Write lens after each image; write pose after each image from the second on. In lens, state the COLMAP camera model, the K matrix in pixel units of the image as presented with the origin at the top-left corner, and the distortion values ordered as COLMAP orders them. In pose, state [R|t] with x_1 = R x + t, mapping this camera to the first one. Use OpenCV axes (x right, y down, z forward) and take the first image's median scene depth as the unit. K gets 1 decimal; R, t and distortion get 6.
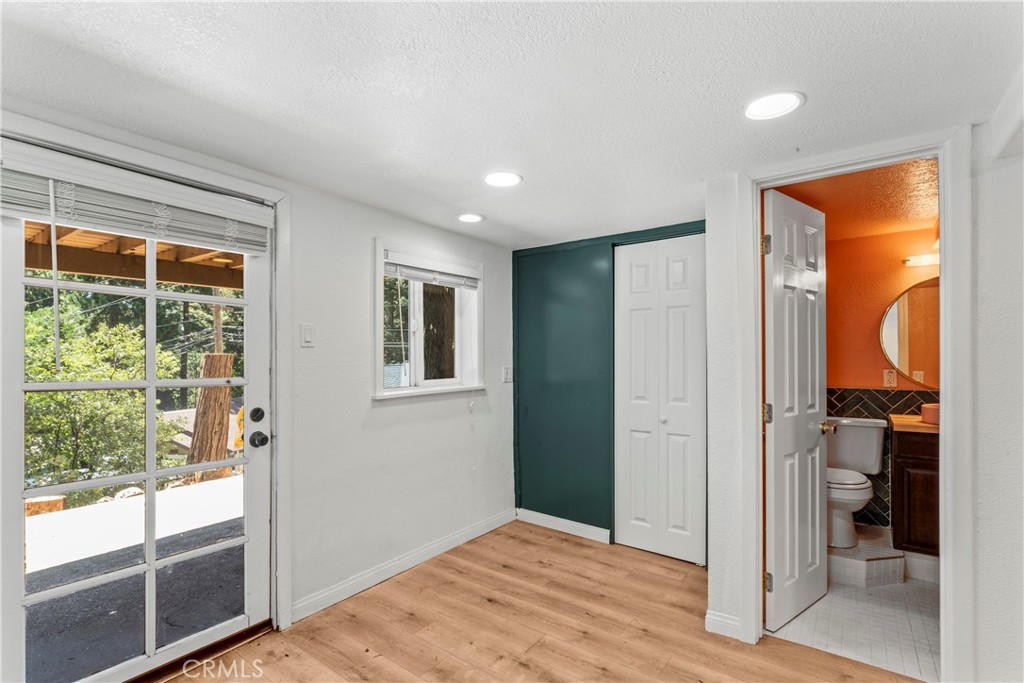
lens RADIAL K [[474.7, 0, 512.4], [0, 474.7, 365.9], [0, 0, 1]] dist [-0.001591, -0.000320]
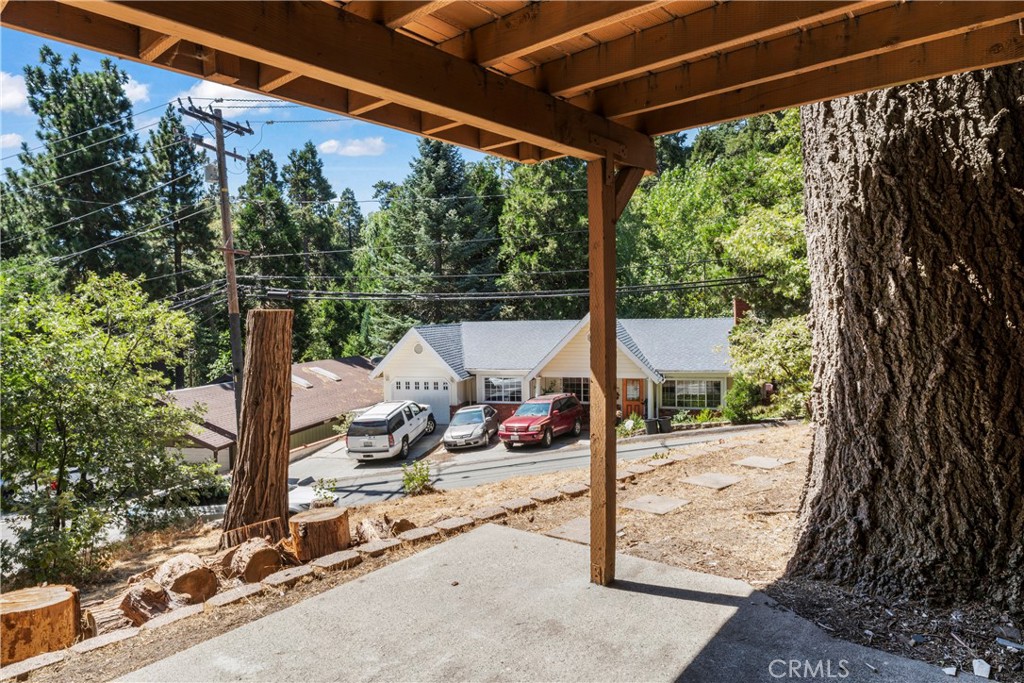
lens RADIAL K [[593.5, 0, 517.6], [0, 593.5, 341.2], [0, 0, 1]] dist [-0.000361, -0.001835]
pose [[0.997336, -0.015043, -0.071381, -0.167991], [0.017052, 0.999473, 0.027616, -0.000570], [0.070928, -0.028760, 0.997067, 0.160557]]
